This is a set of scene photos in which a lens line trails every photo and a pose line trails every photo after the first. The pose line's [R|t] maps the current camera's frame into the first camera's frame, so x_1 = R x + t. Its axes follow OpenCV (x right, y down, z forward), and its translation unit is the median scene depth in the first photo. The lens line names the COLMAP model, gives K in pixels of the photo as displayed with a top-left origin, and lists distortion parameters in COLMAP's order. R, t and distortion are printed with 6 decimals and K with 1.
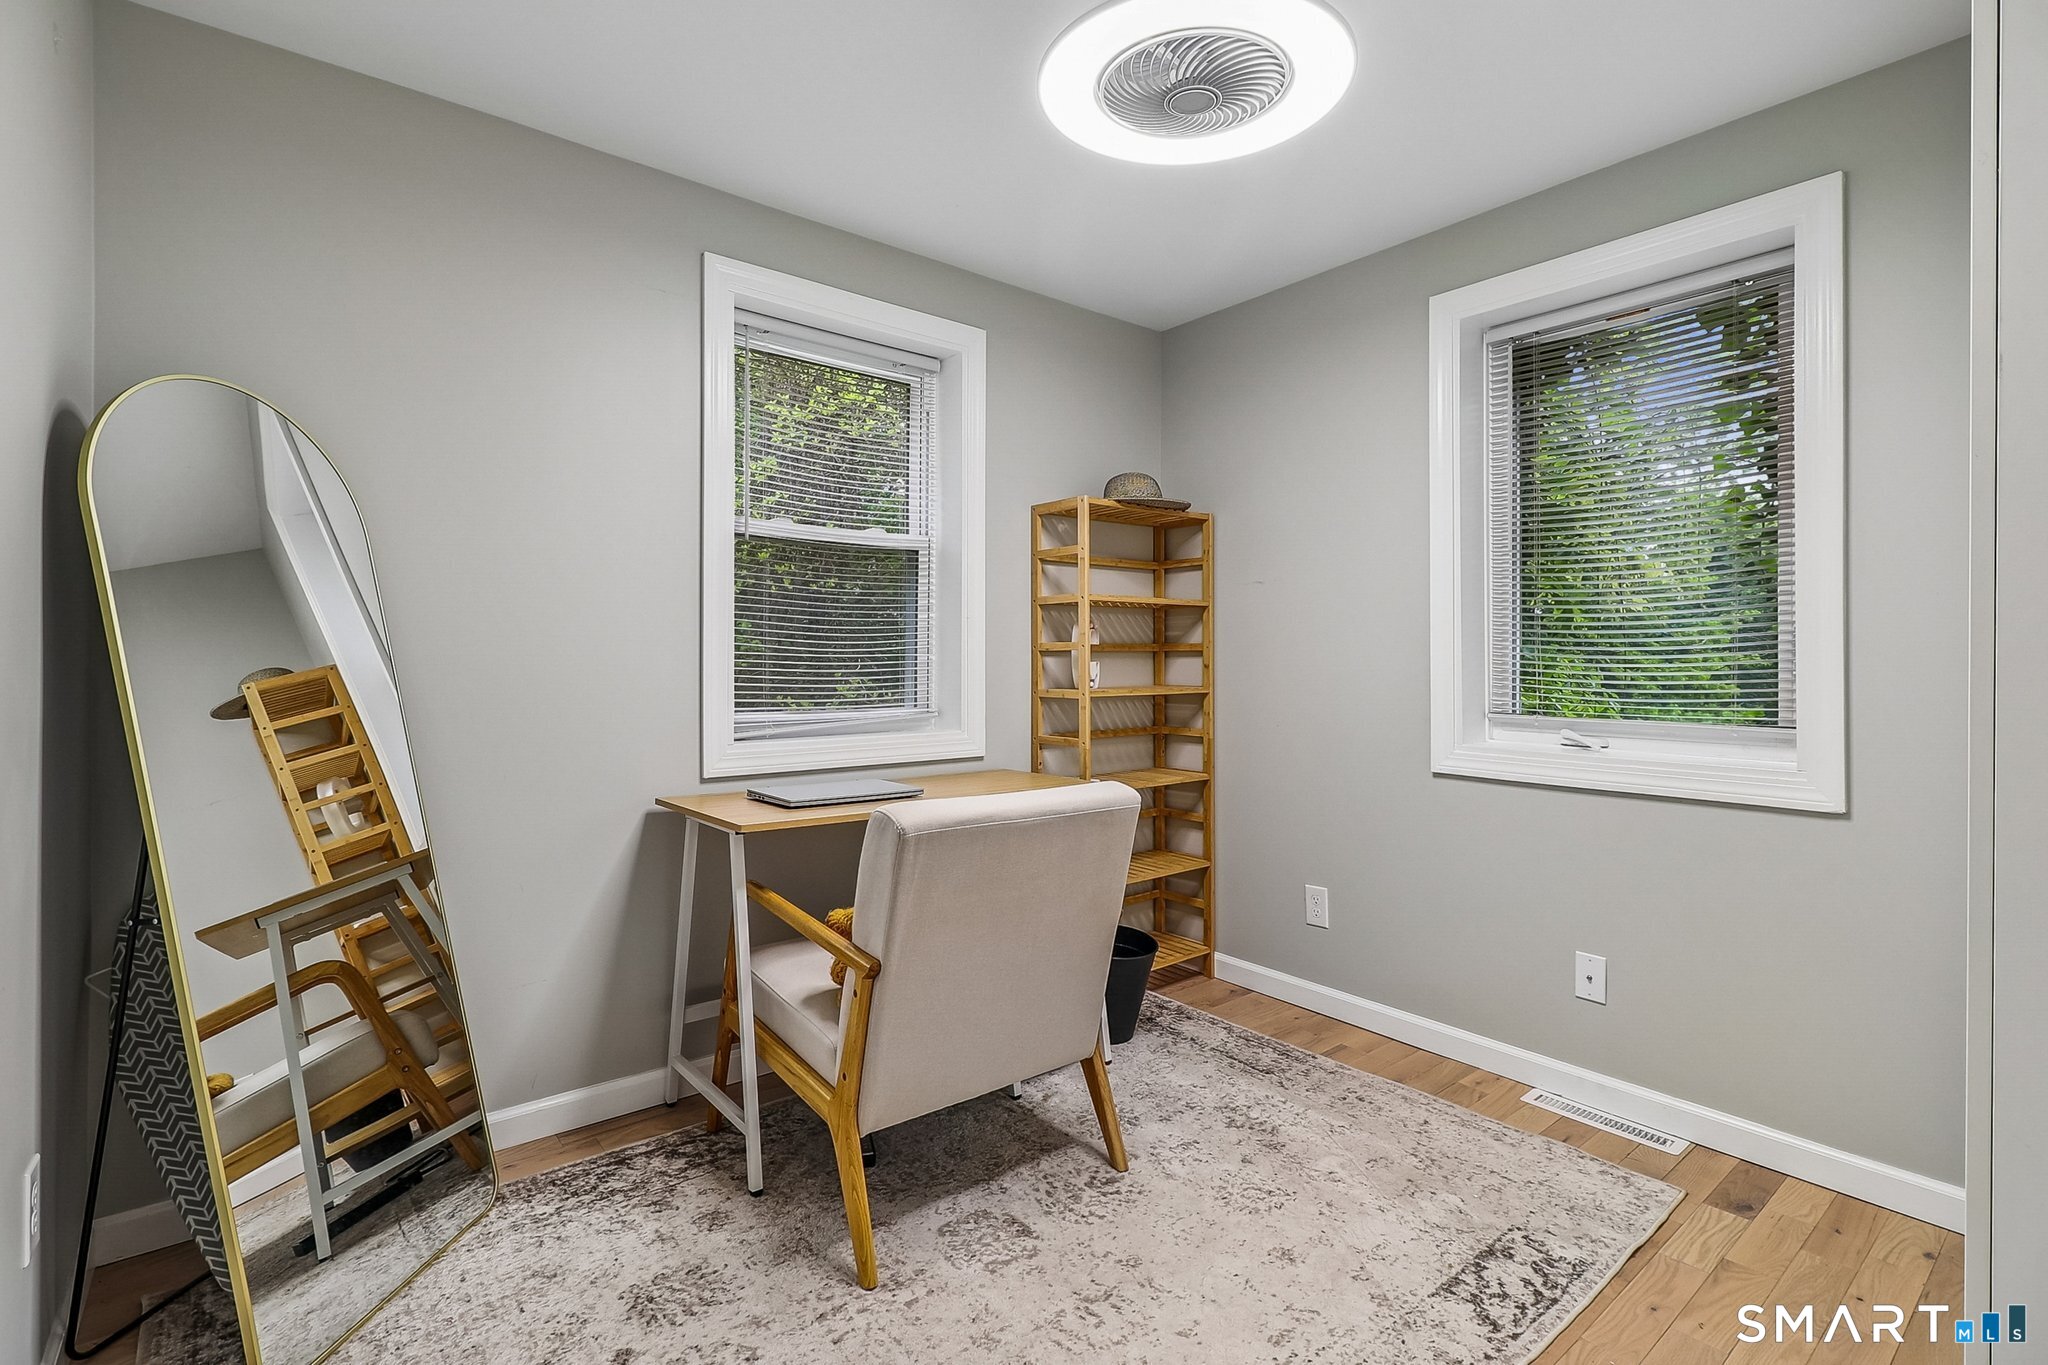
lens RADIAL K [[939.8, 0, 1022.5], [0, 939.8, 654.4], [0, 0, 1]] dist [0.001482, -0.000878]
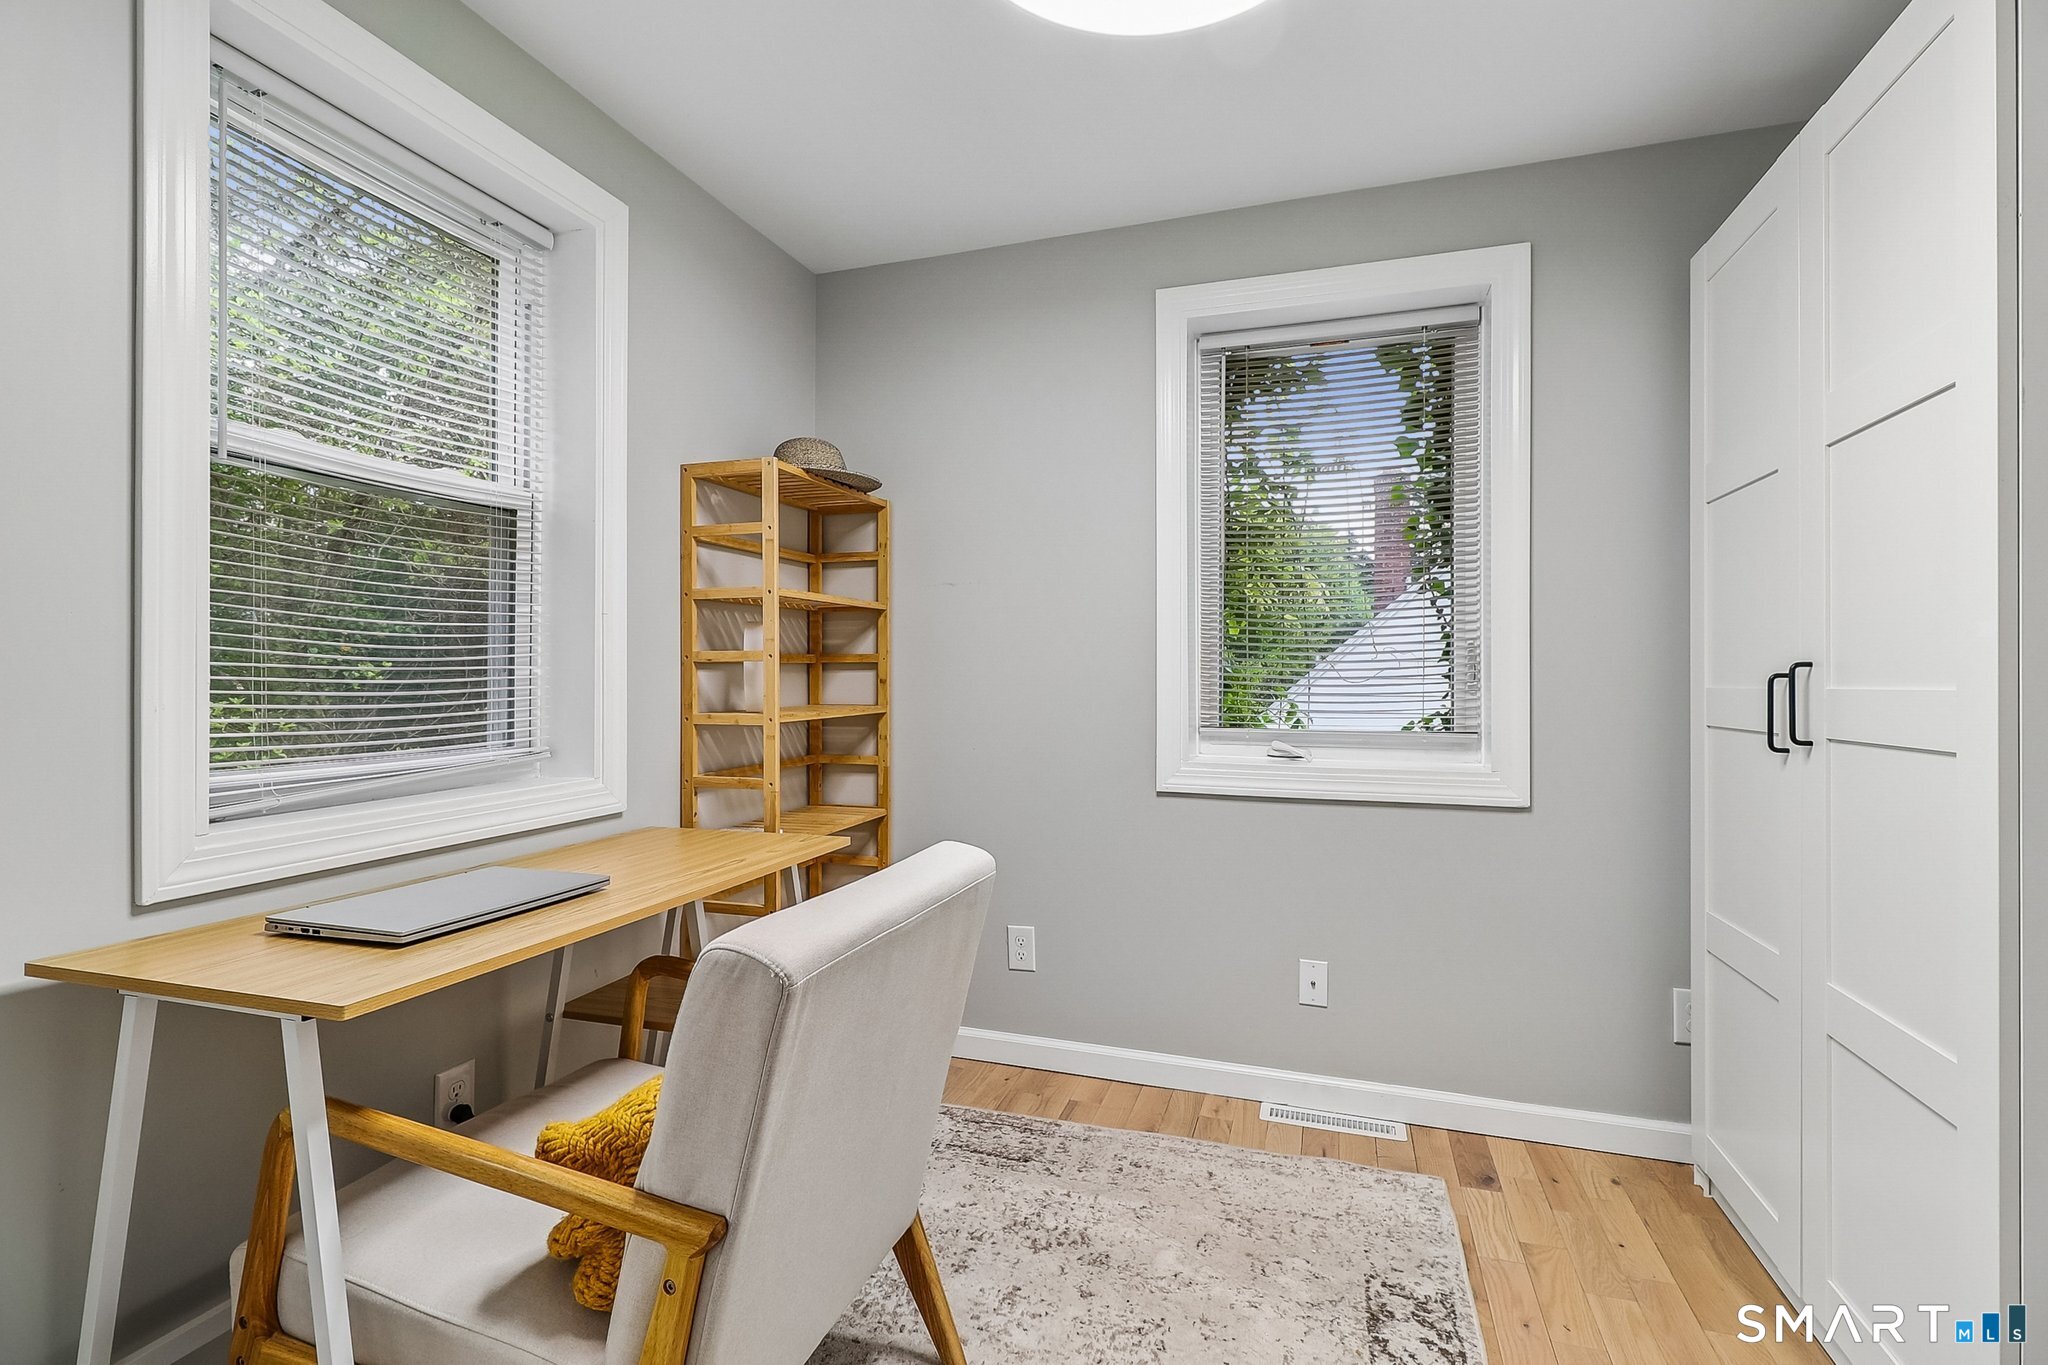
lens RADIAL K [[943.6, 0, 1021.3], [0, 943.6, 669.3], [0, 0, 1]] dist [0.004075, -0.000327]
pose [[0.840067, -0.000140, 0.542482, -0.196128], [-0.001476, 0.999996, 0.002543, -0.000422], [-0.542480, -0.002937, 0.840063, 0.274291]]
